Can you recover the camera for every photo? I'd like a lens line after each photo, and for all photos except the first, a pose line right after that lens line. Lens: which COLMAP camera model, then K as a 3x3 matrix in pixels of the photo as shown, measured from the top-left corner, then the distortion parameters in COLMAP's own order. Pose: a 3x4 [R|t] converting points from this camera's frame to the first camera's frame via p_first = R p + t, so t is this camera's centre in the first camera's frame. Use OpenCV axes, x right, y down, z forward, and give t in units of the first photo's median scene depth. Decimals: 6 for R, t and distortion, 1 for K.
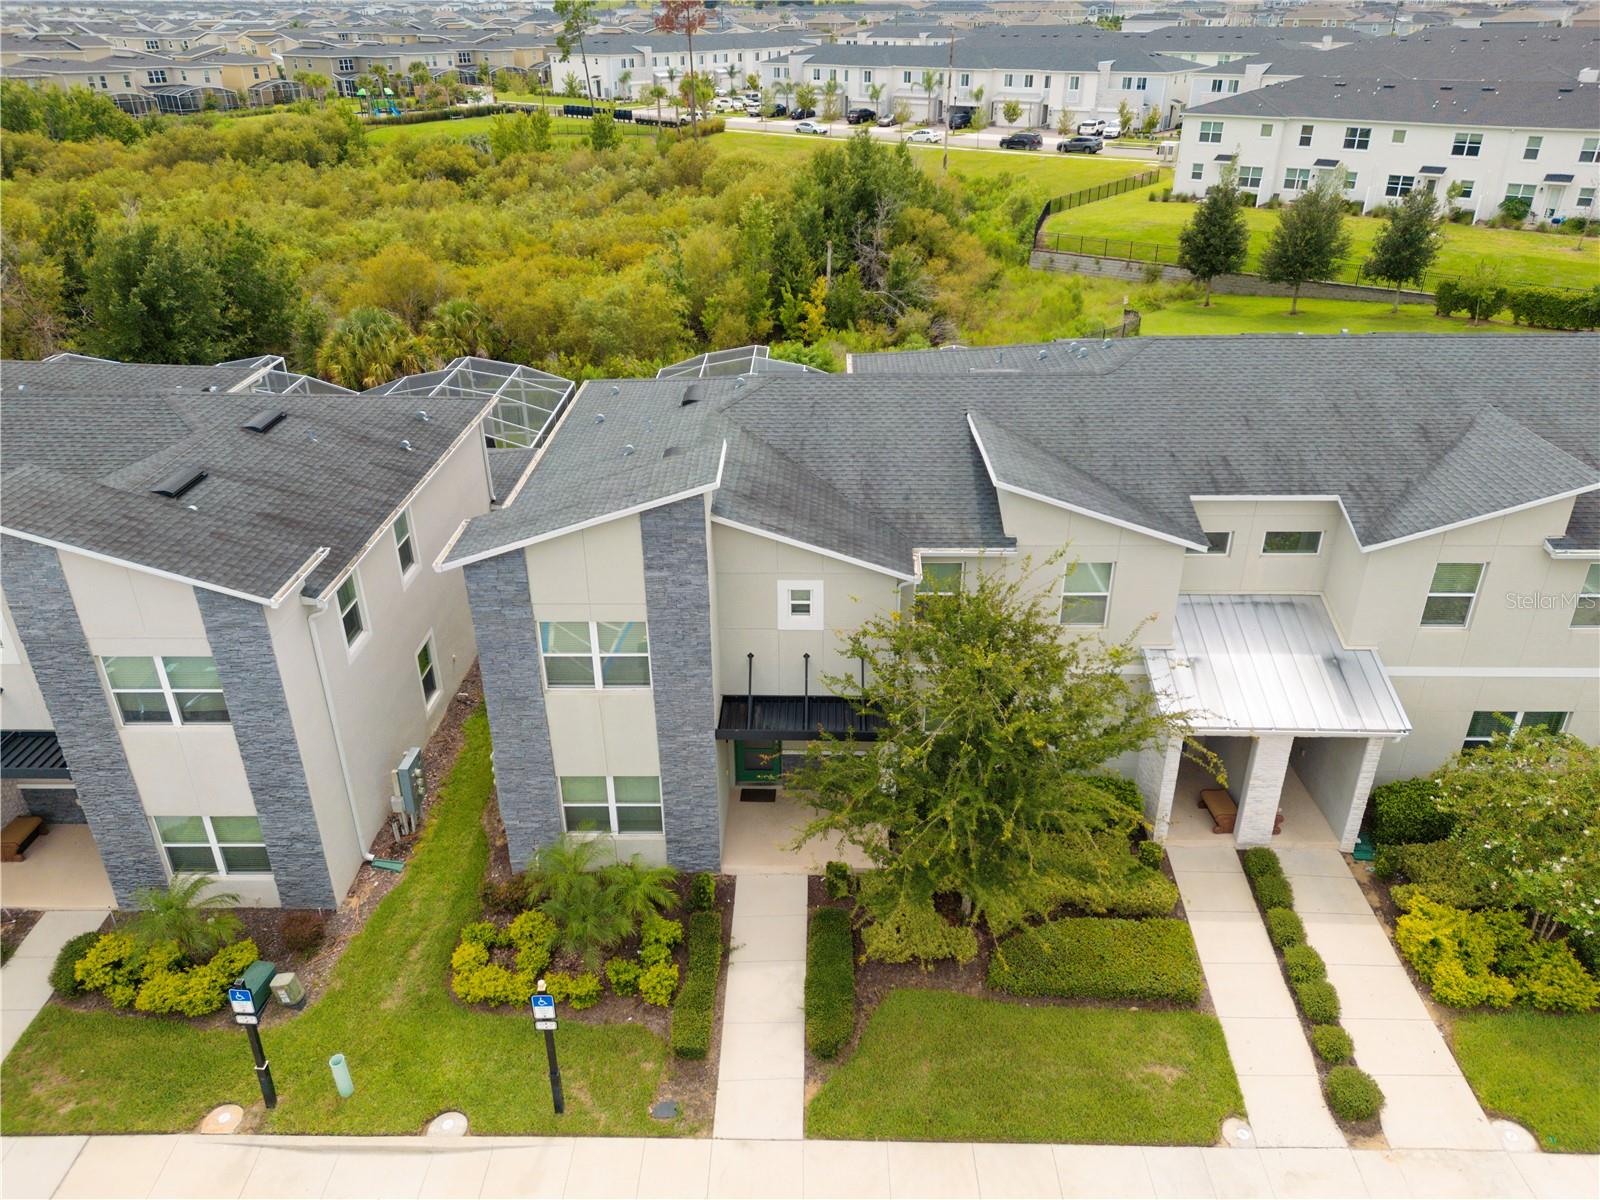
lens RADIAL K [[1138.3, 0, 800.0], [0, 1138.3, 600.0], [0, 0, 1]] dist [0.092053, -0.098056]
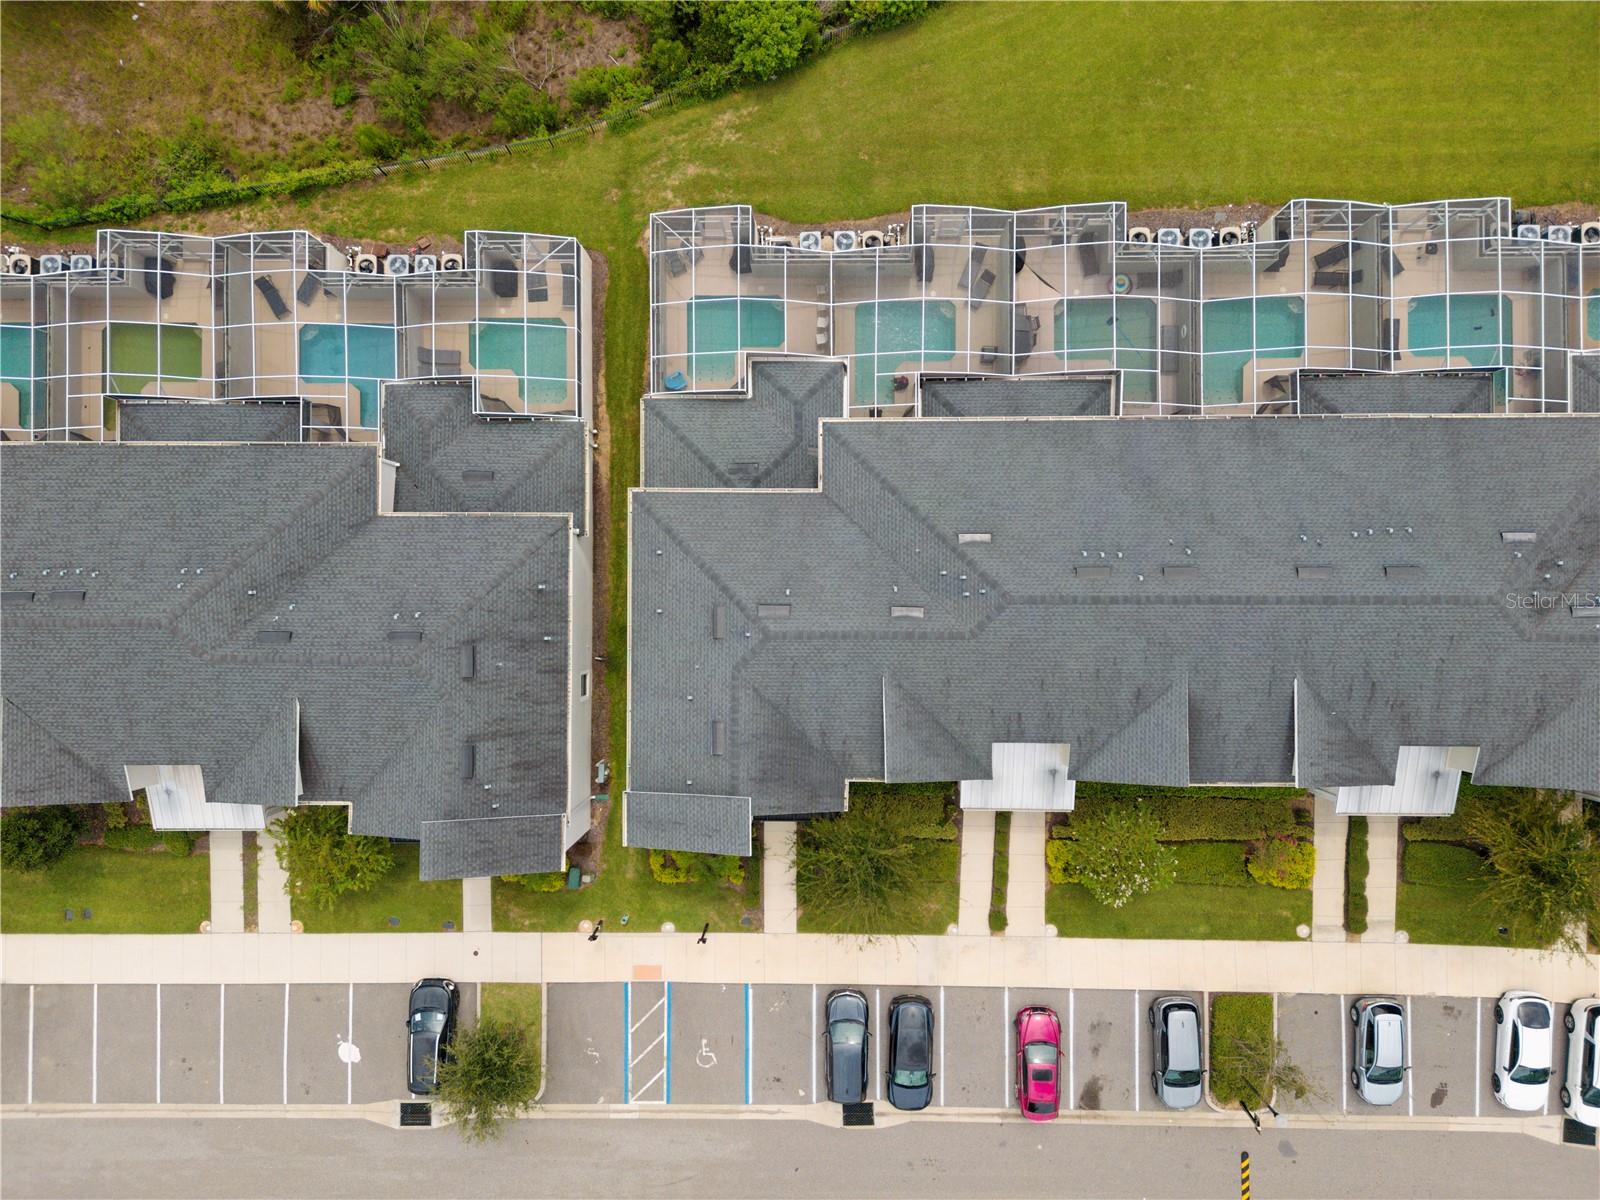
lens RADIAL K [[1138.3, 0, 800.0], [0, 1138.3, 600.0], [0, 0, 1]] dist [0.092053, -0.098056]
pose [[0.999708, -0.017730, -0.016446, 0.019024], [0.022734, 0.457165, 0.889091, -0.630947], [-0.008245, -0.889205, 0.457434, 0.118944]]
